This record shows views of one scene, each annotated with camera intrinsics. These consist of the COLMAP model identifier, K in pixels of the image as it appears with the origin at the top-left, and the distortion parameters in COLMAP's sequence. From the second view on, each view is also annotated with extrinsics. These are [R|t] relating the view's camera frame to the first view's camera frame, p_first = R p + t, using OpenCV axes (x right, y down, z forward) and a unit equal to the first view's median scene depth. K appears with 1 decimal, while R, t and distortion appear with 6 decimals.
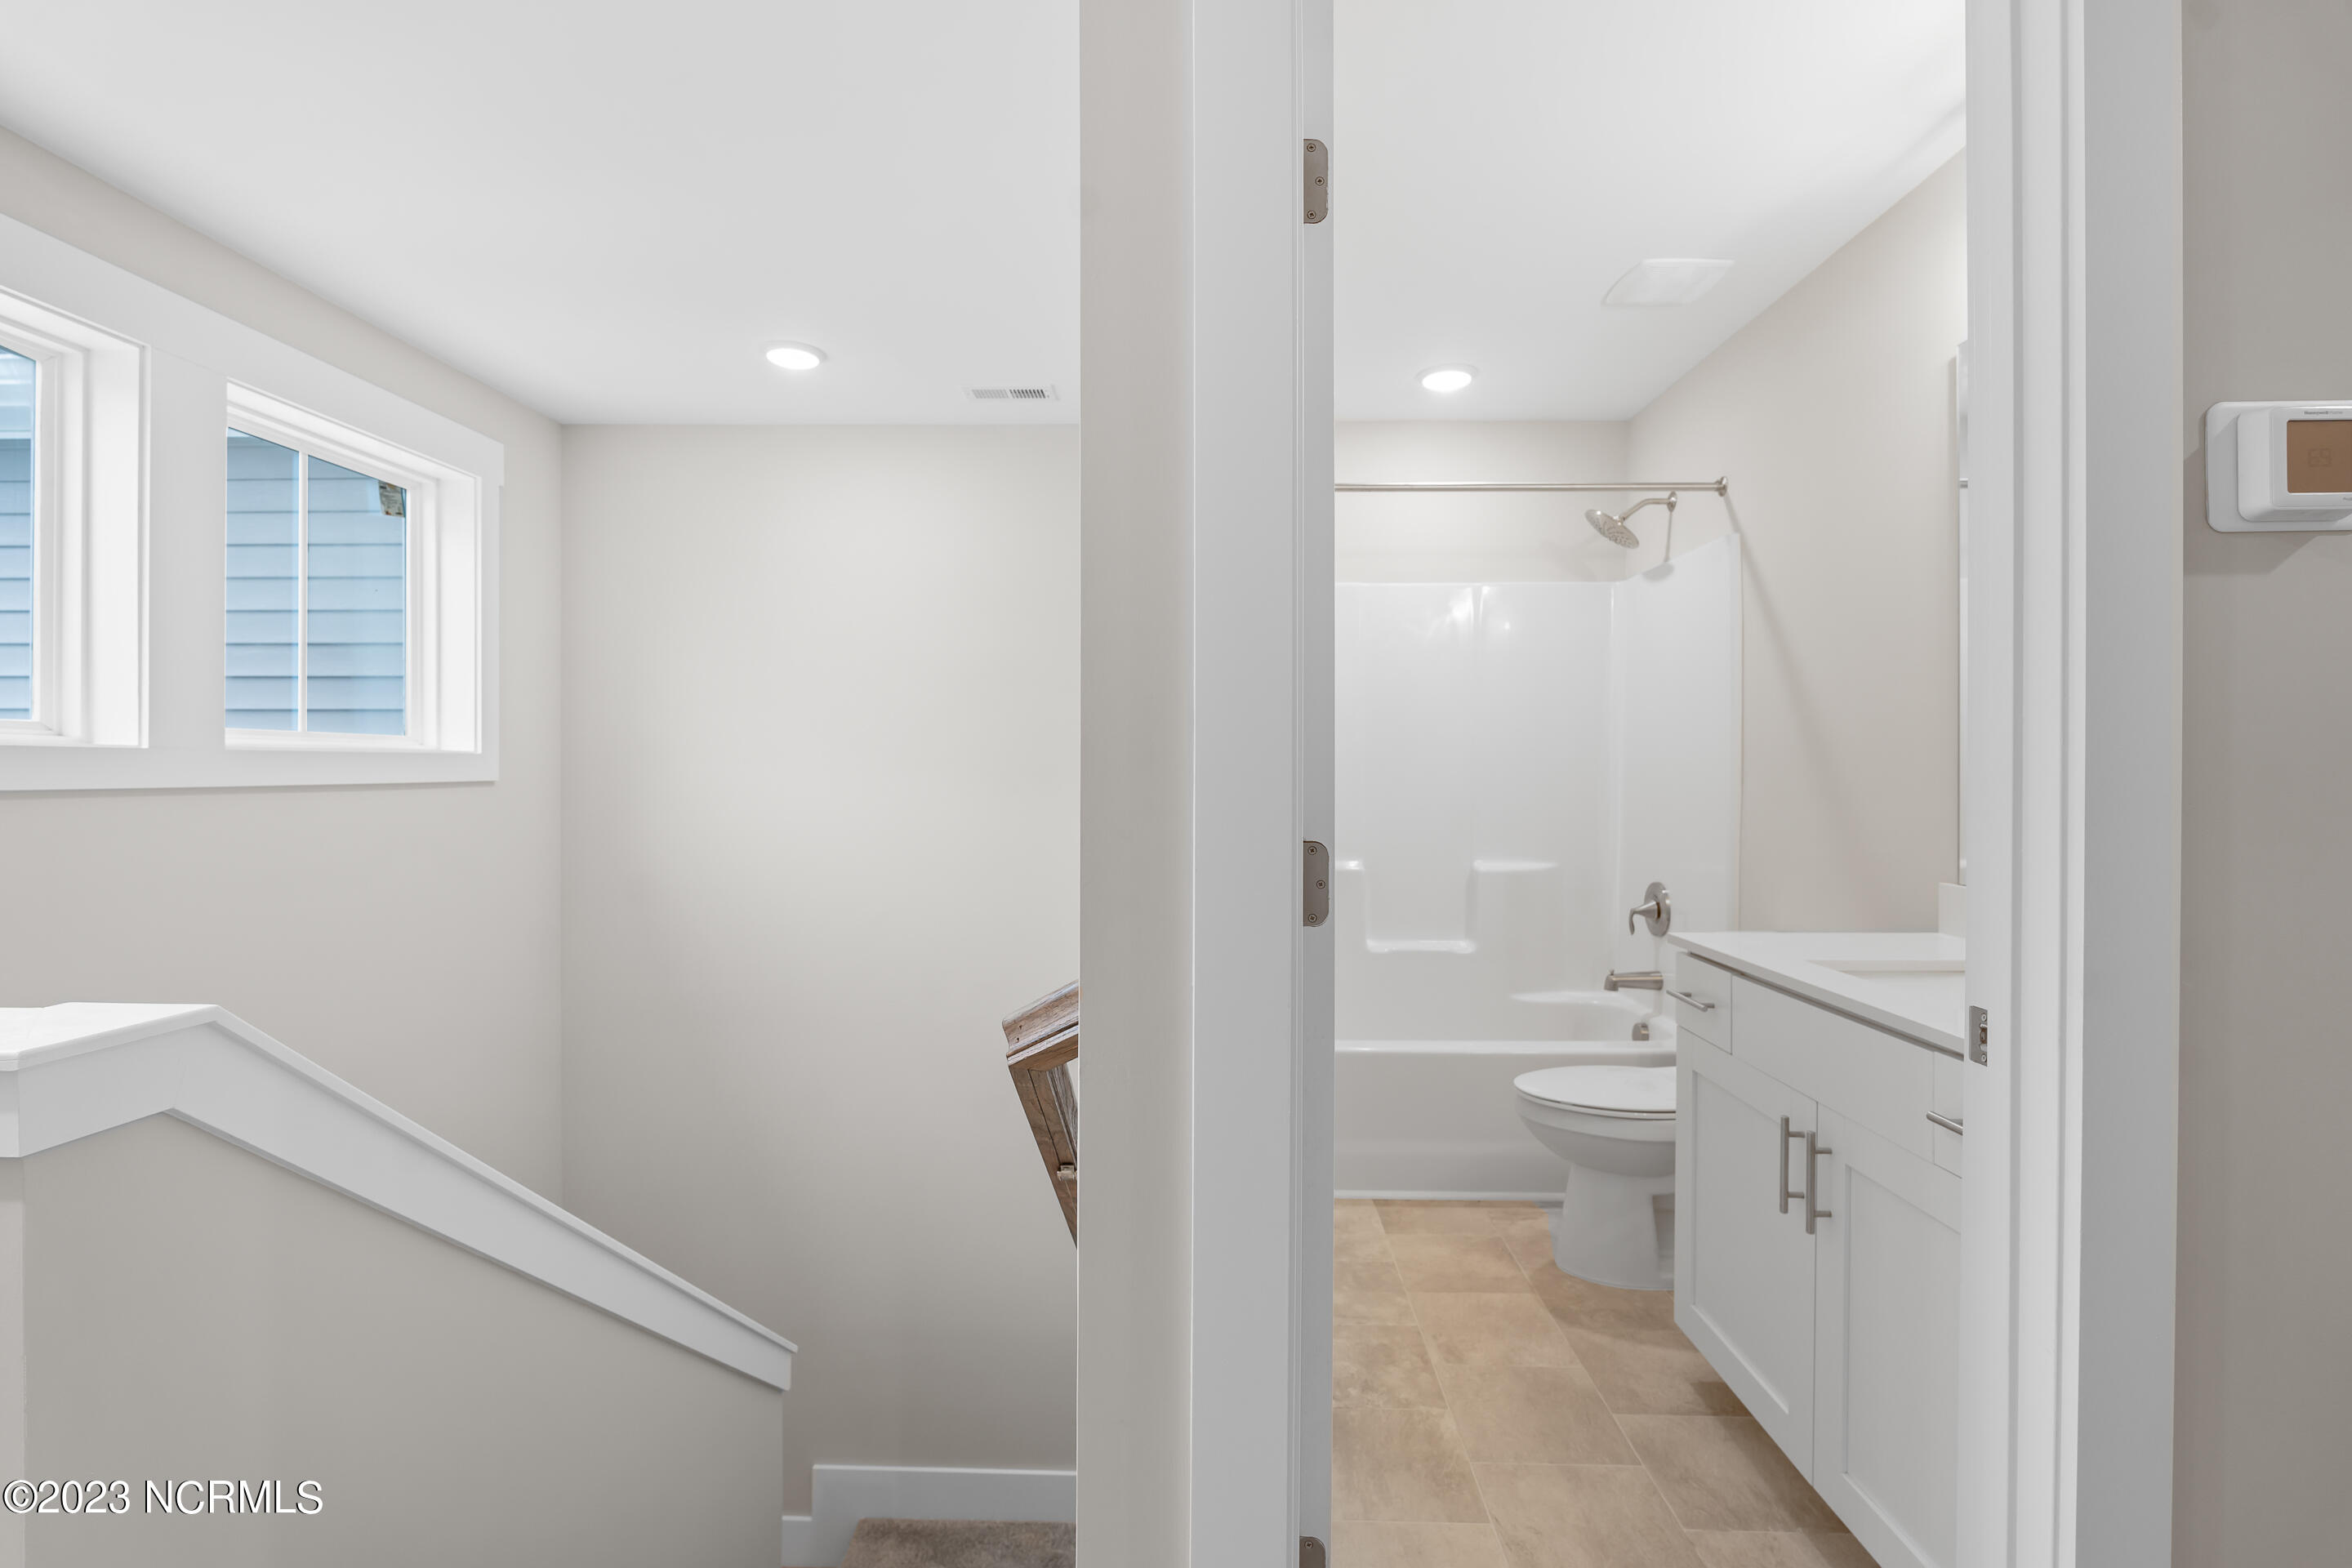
lens RADIAL K [[1060.6, 0, 1172.8], [0, 1060.6, 782.4], [0, 0, 1]] dist [-0.009366, 0.001098]
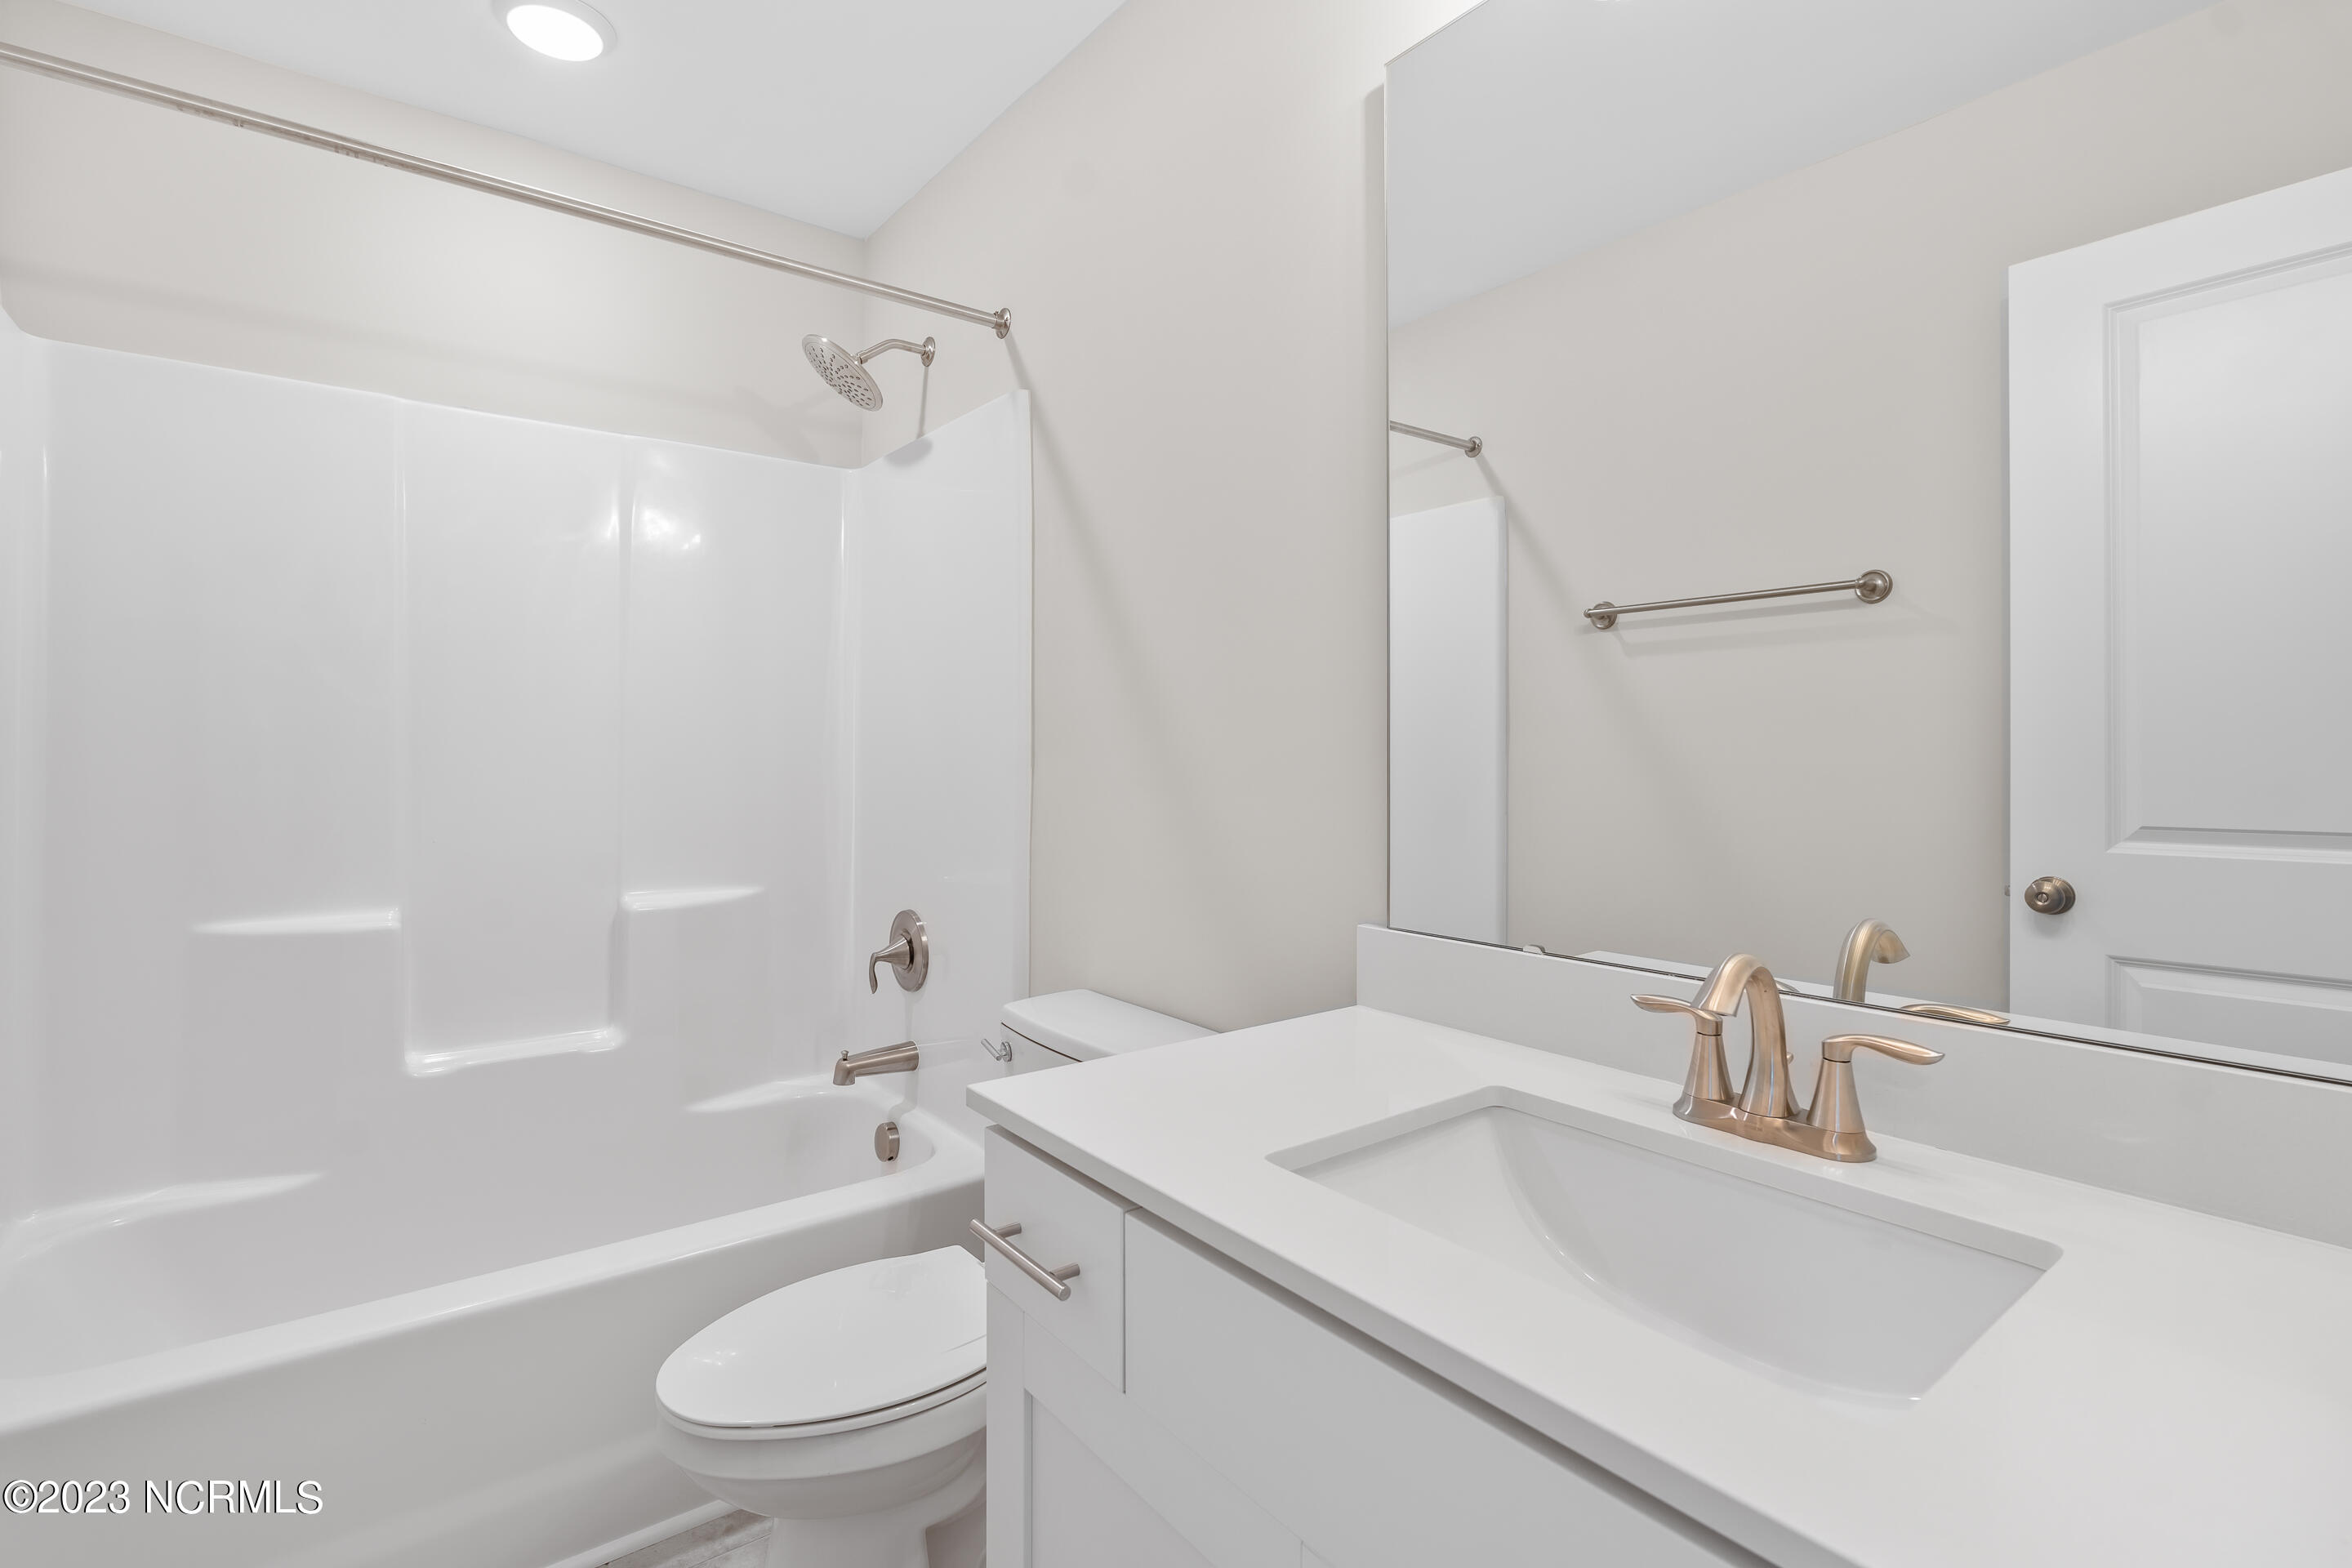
lens RADIAL K [[1060.6, 0, 1171.1], [0, 1060.6, 773.5], [0, 0, 1]] dist [-0.009366, 0.001098]
pose [[0.766308, -0.007299, 0.642432, 0.121530], [-0.000794, 0.999924, 0.012308, -0.001186], [-0.642473, -0.009941, 0.766244, 0.299786]]
